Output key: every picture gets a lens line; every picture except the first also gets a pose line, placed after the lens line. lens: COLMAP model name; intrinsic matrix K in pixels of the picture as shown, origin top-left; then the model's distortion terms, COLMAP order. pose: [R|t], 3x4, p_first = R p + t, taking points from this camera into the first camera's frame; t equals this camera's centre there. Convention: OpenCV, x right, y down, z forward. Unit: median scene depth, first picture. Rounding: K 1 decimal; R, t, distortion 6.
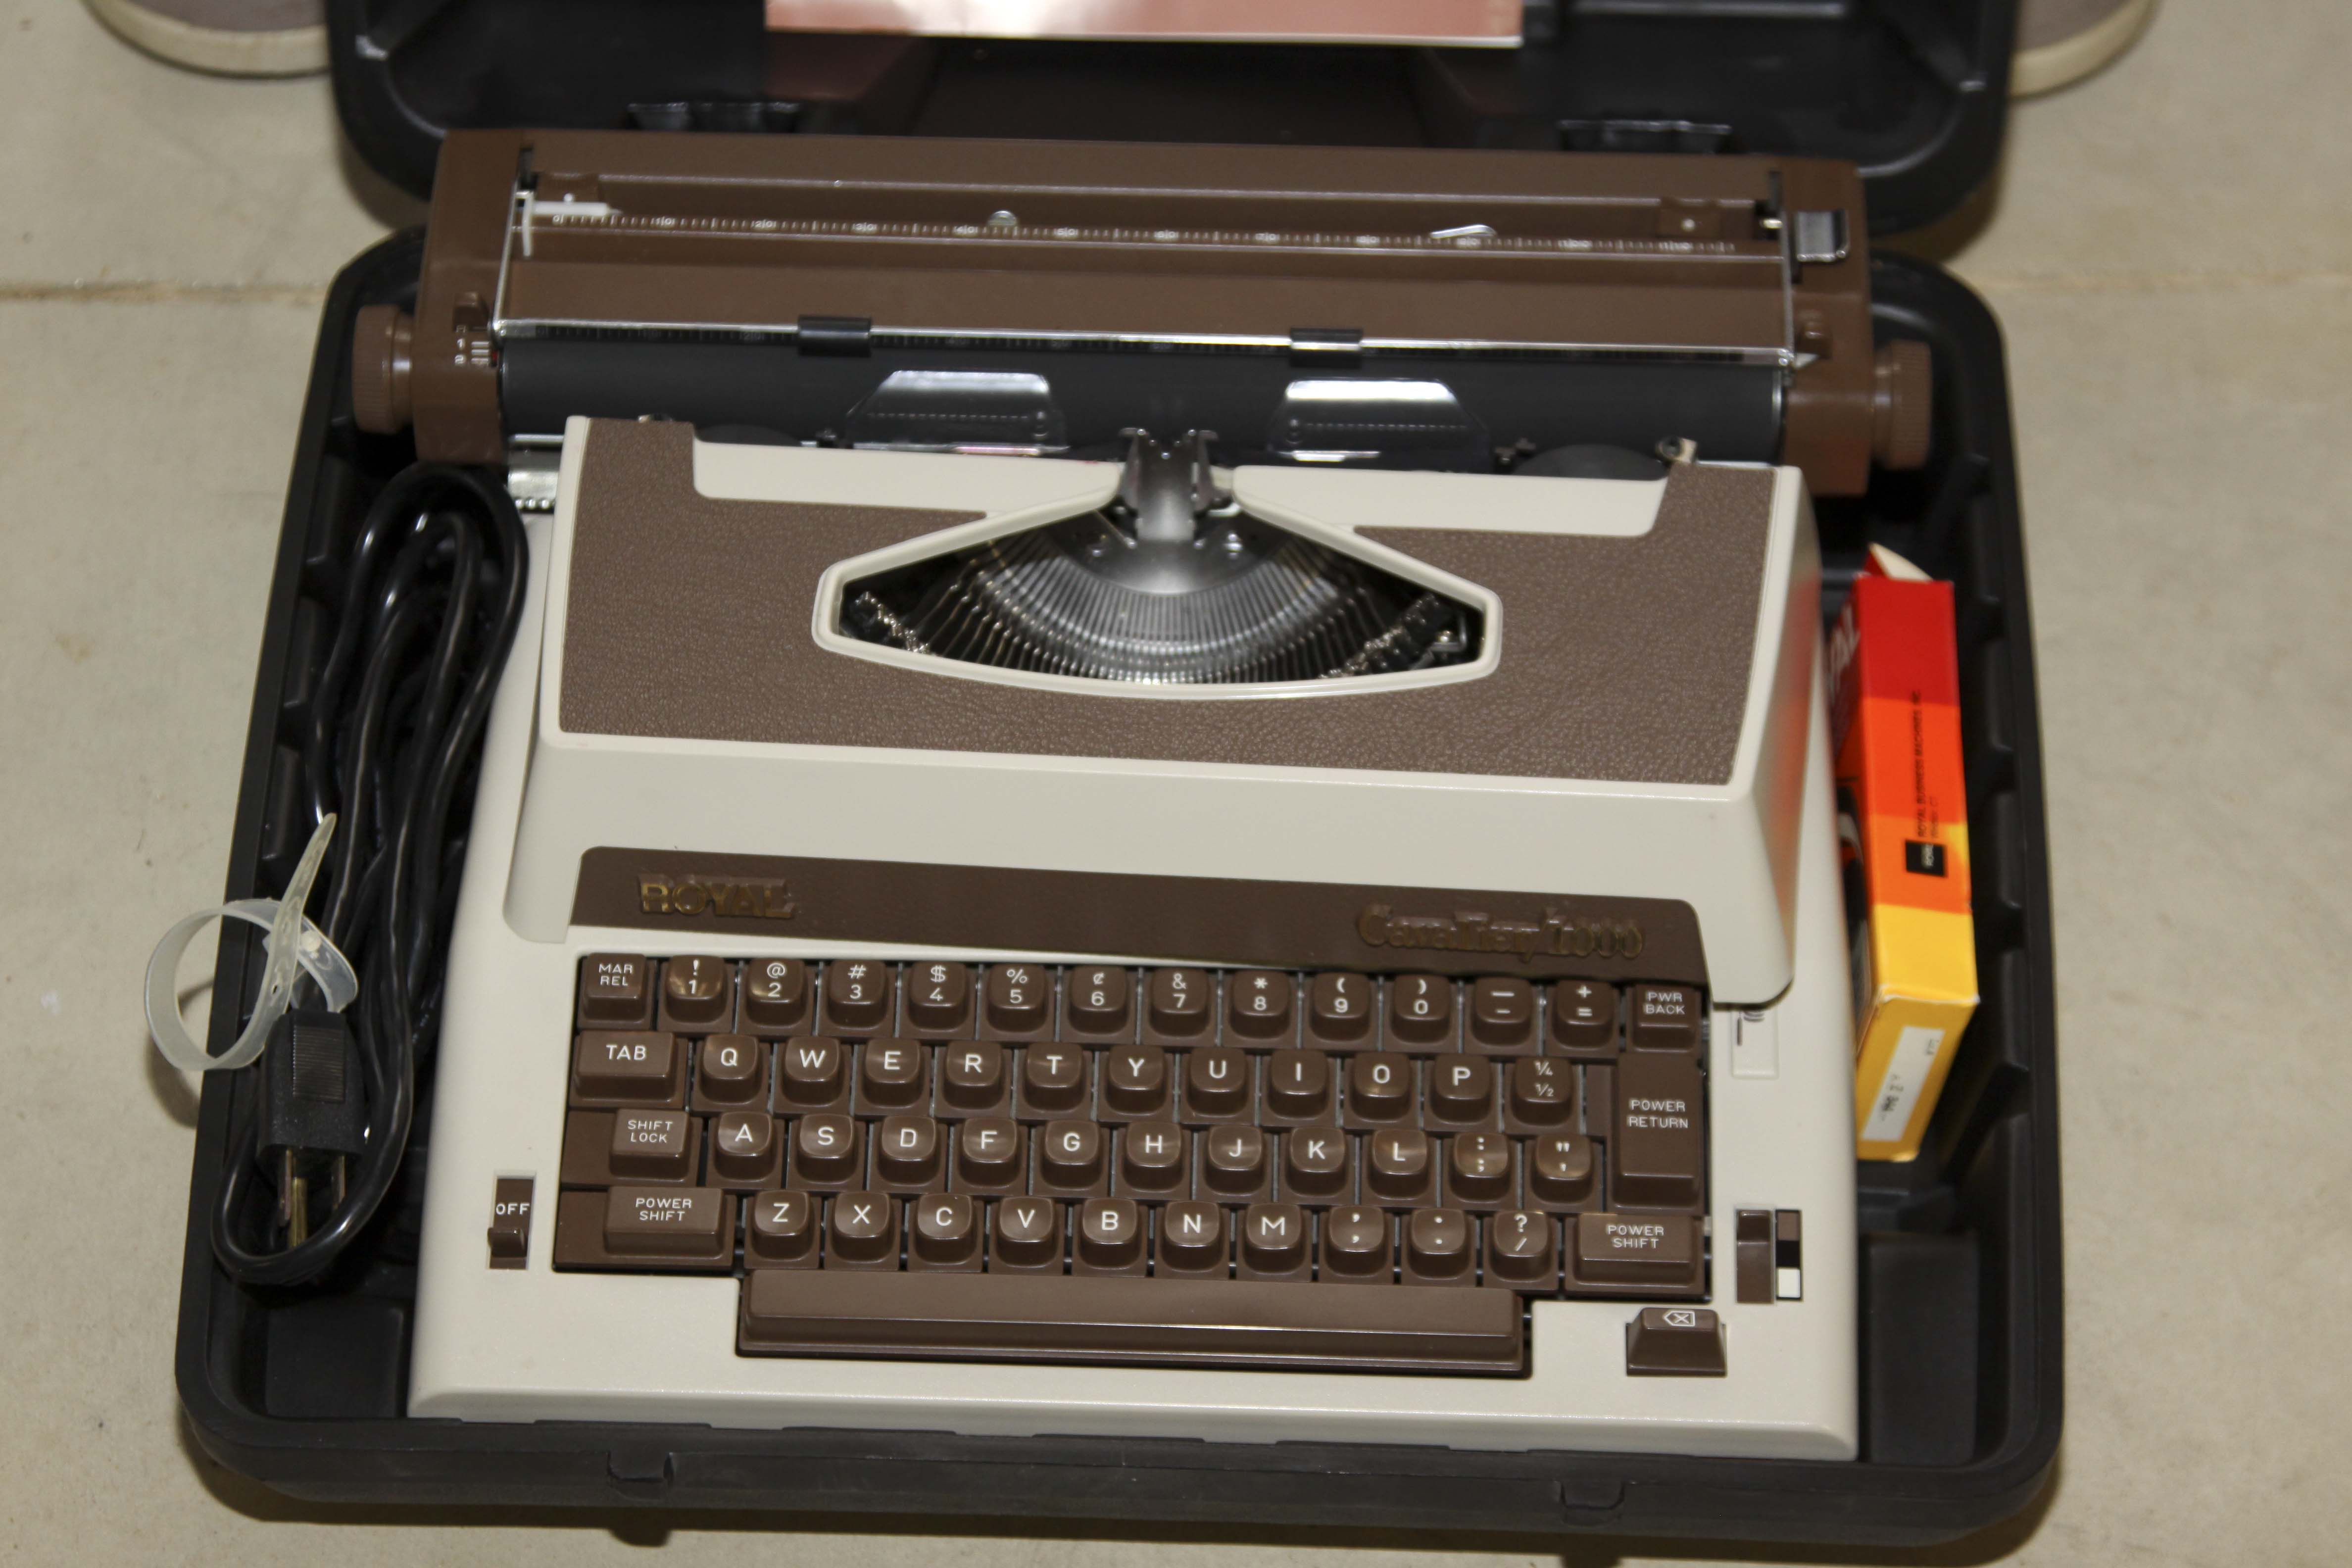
lens RADIAL K [[5760.7, 0, 1176.0], [0, 5760.7, 784.0], [0, 0, 1]] dist [0.143270, 0.331324]
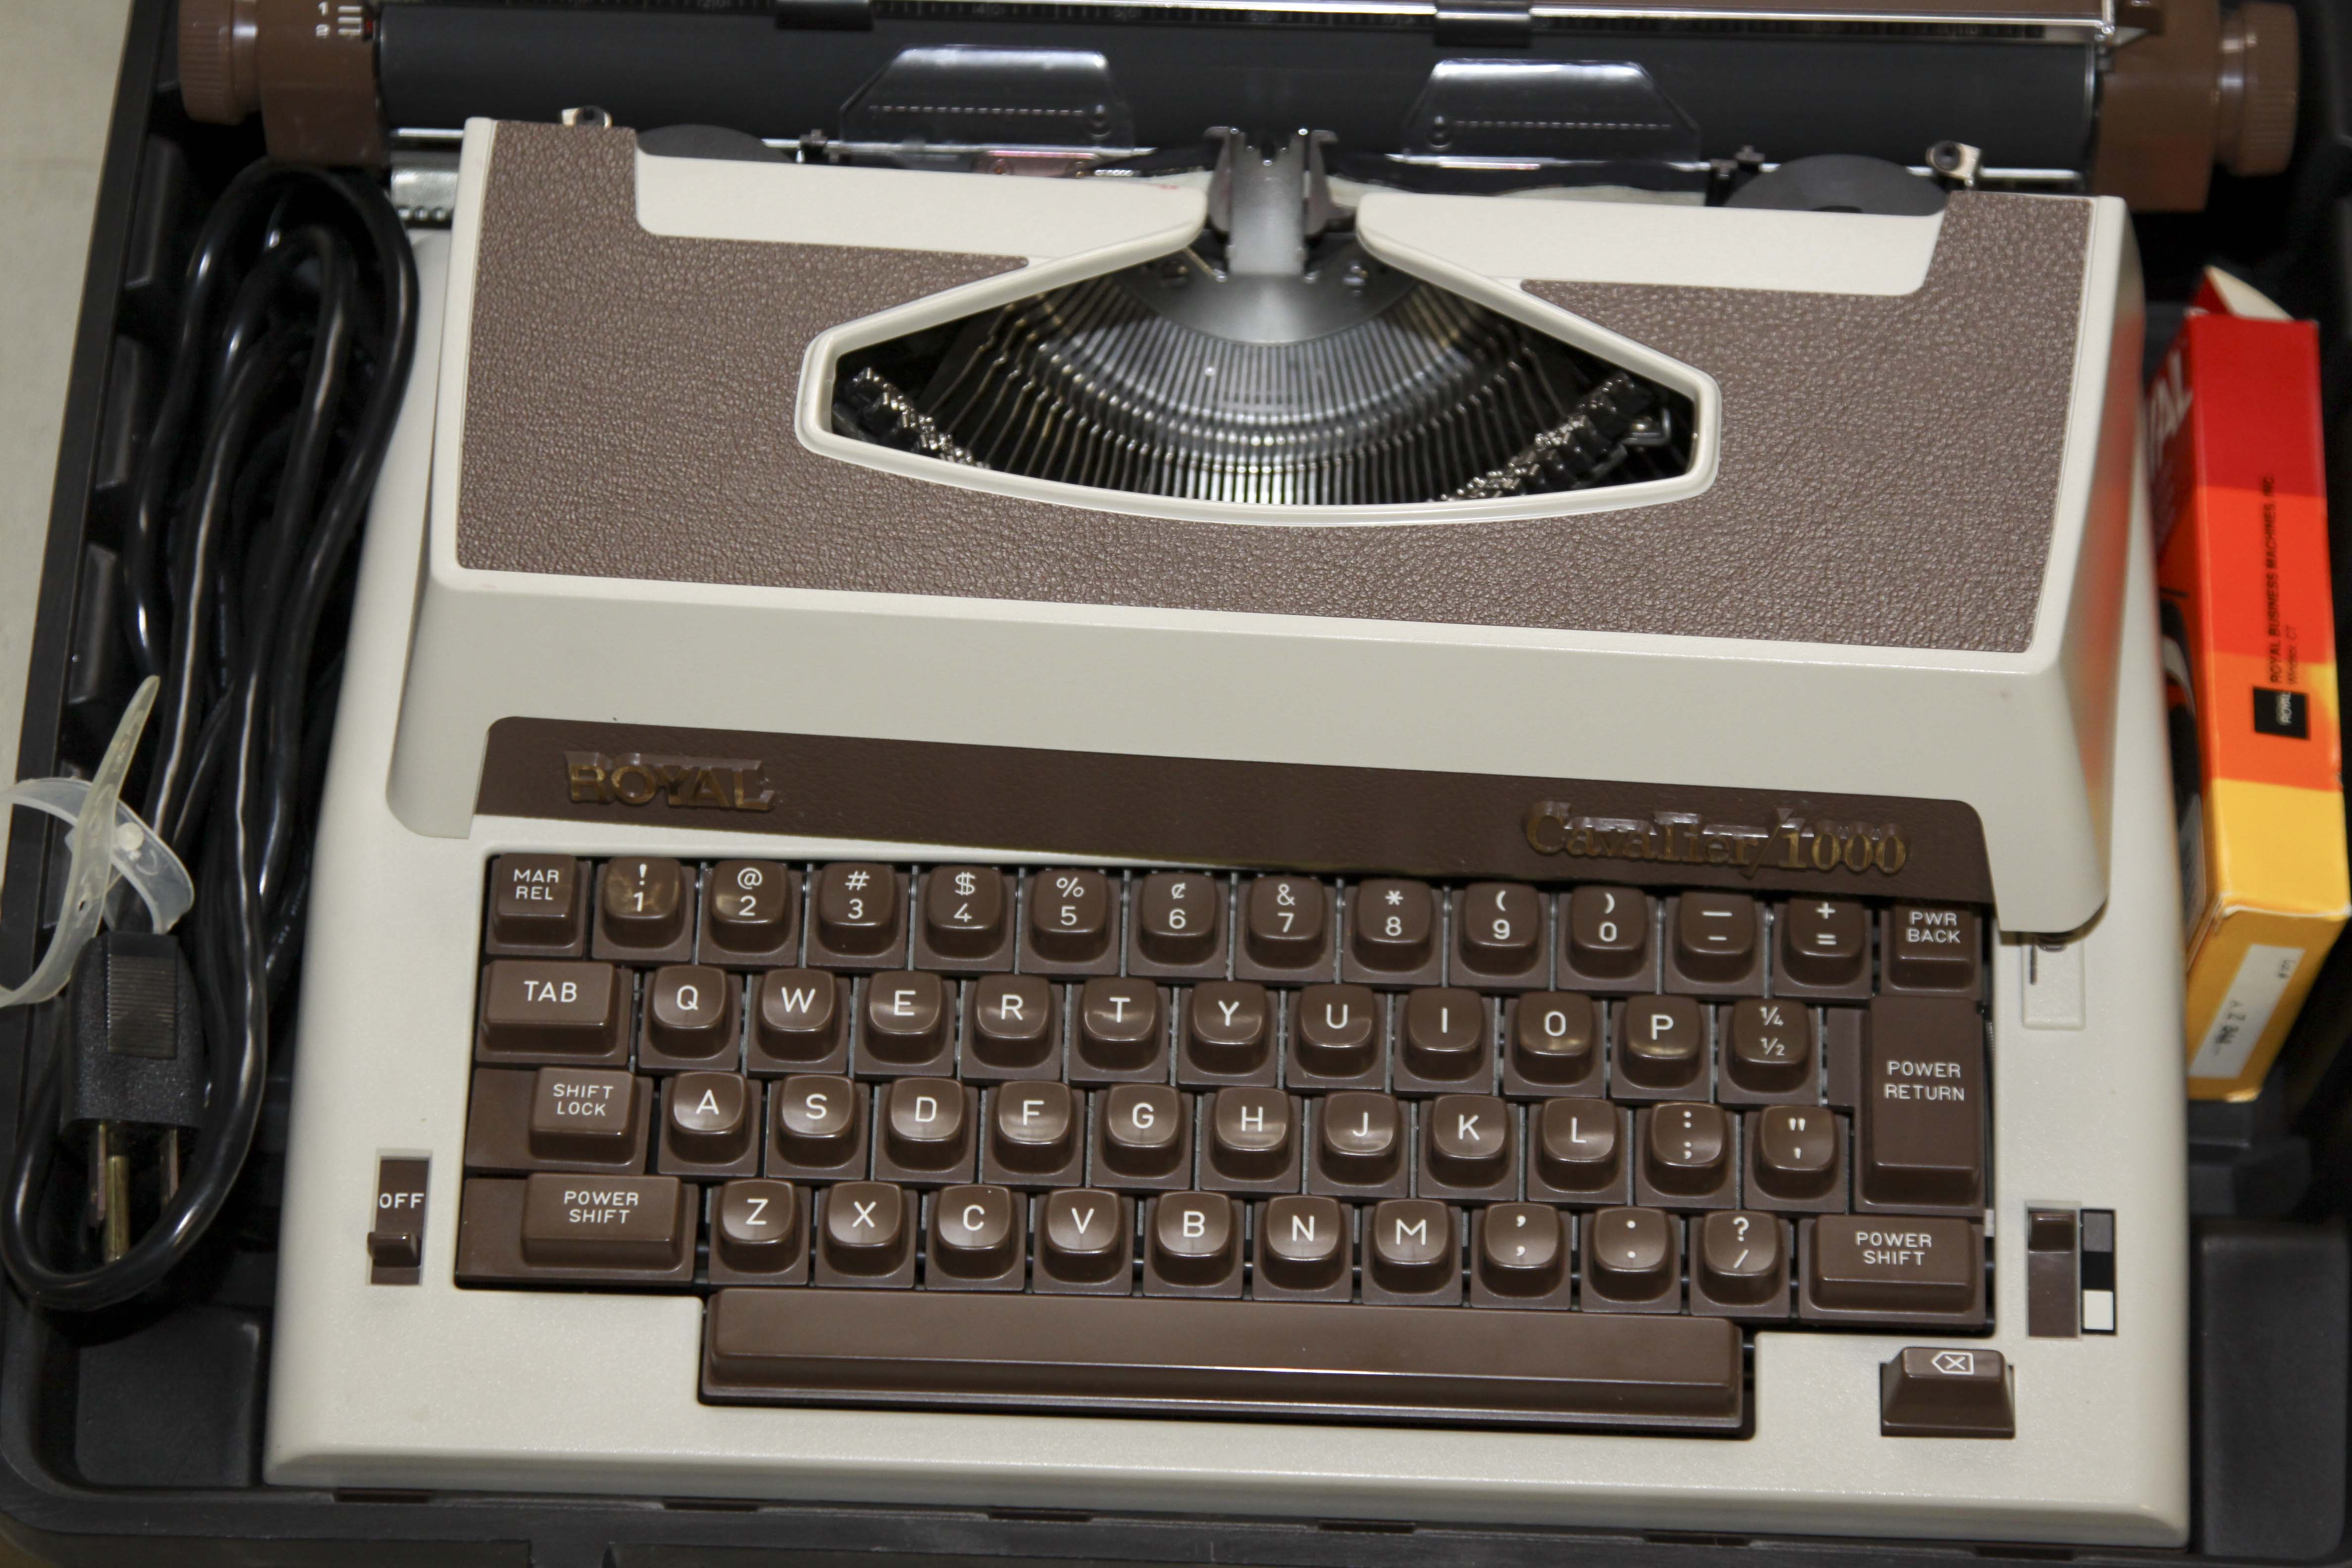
lens RADIAL K [[6691.4, 0, 1176.0], [0, 6691.4, 784.0], [0, 0, 1]] dist [0.255724, -0.745981]
pose [[0.999952, 0.002235, -0.009504, -0.005290], [-0.001265, 0.994904, 0.100819, -0.065914], [0.009681, -0.100802, 0.994859, 0.128299]]
